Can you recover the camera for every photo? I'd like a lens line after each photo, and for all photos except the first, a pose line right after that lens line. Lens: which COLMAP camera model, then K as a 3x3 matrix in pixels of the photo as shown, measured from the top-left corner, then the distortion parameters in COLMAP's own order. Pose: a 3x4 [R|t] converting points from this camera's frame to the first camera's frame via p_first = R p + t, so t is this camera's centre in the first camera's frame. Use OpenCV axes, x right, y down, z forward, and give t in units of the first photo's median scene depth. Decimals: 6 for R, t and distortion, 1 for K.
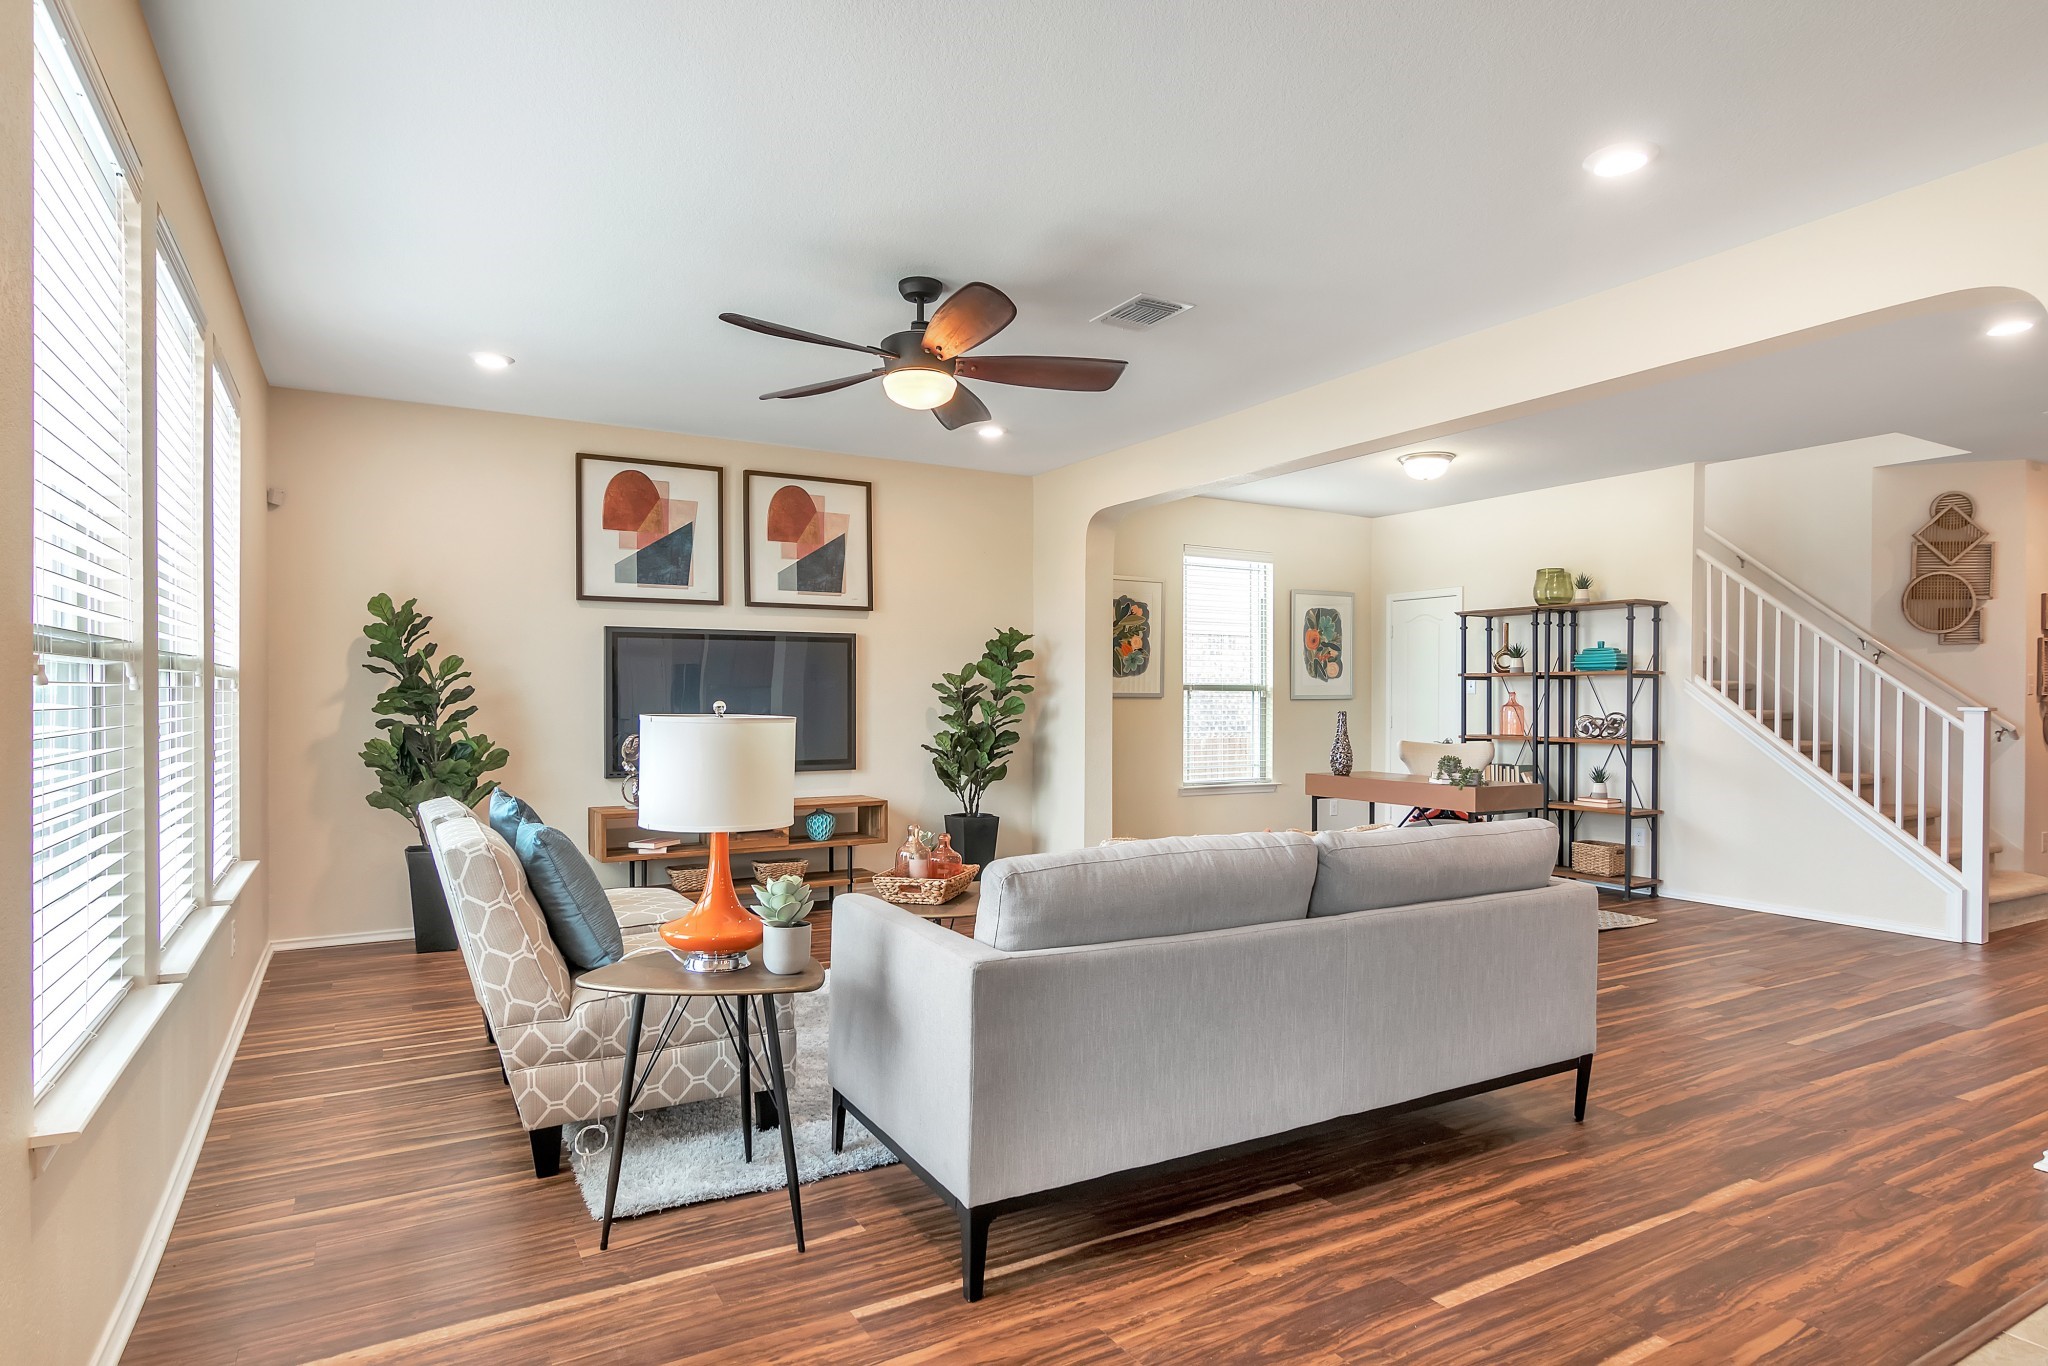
lens RADIAL K [[1115.6, 0, 1014.8], [0, 1115.6, 702.4], [0, 0, 1]] dist [-0.000163, 0.001023]
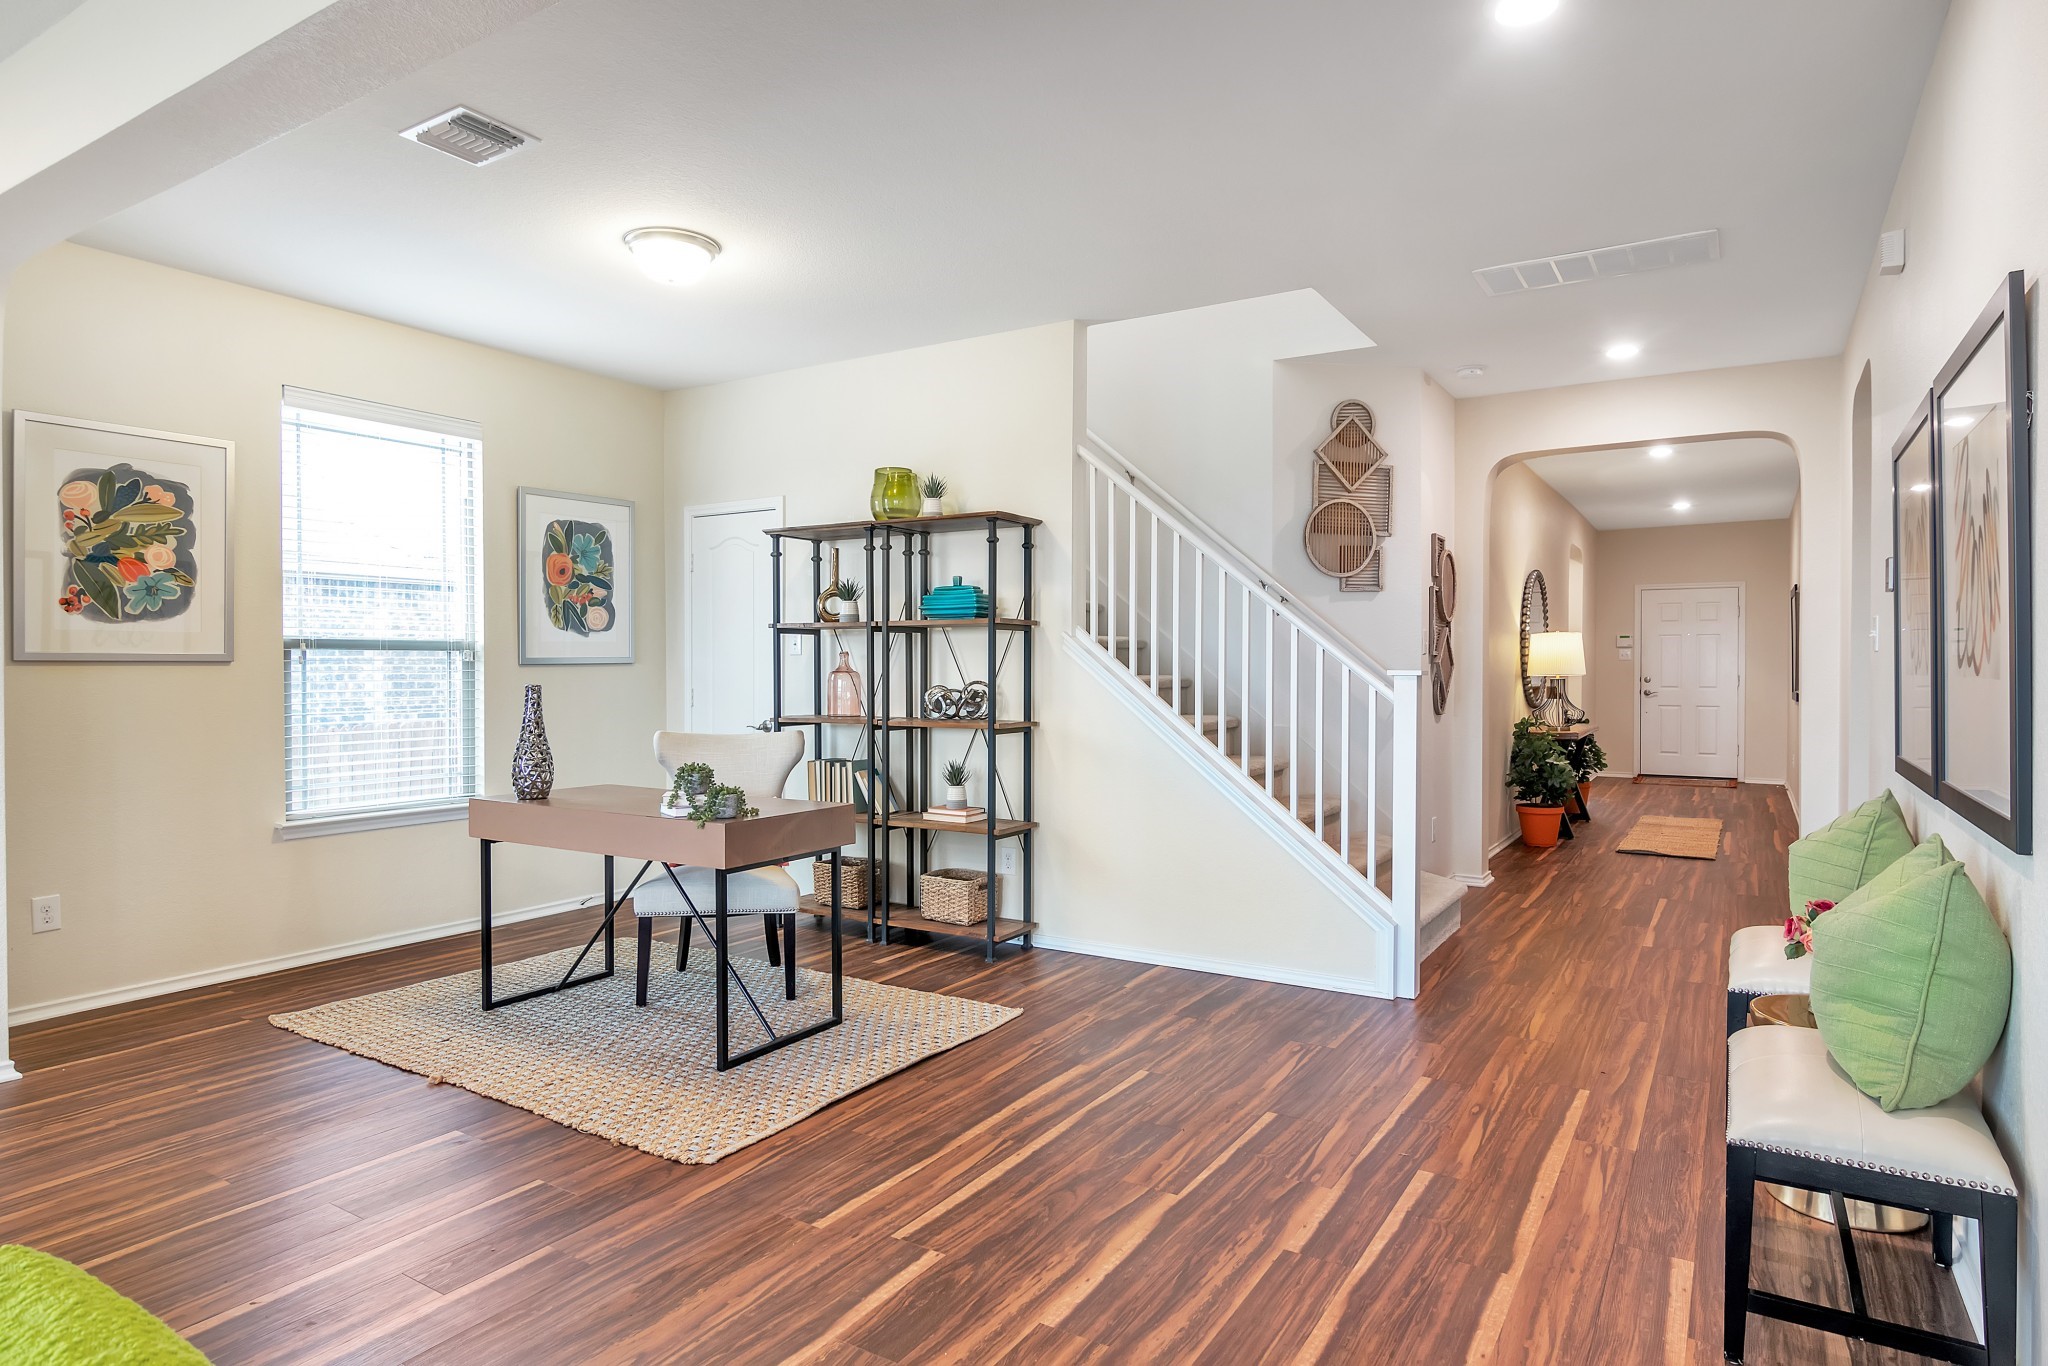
lens RADIAL K [[1149.9, 0, 1025.6], [0, 1149.9, 677.8], [0, 0, 1]] dist [-0.003102, -0.000378]
pose [[0.883214, -0.009854, 0.468866, 0.237719], [0.006205, 0.999937, 0.009327, 0.000678], [-0.468928, -0.005328, 0.883220, 0.369443]]
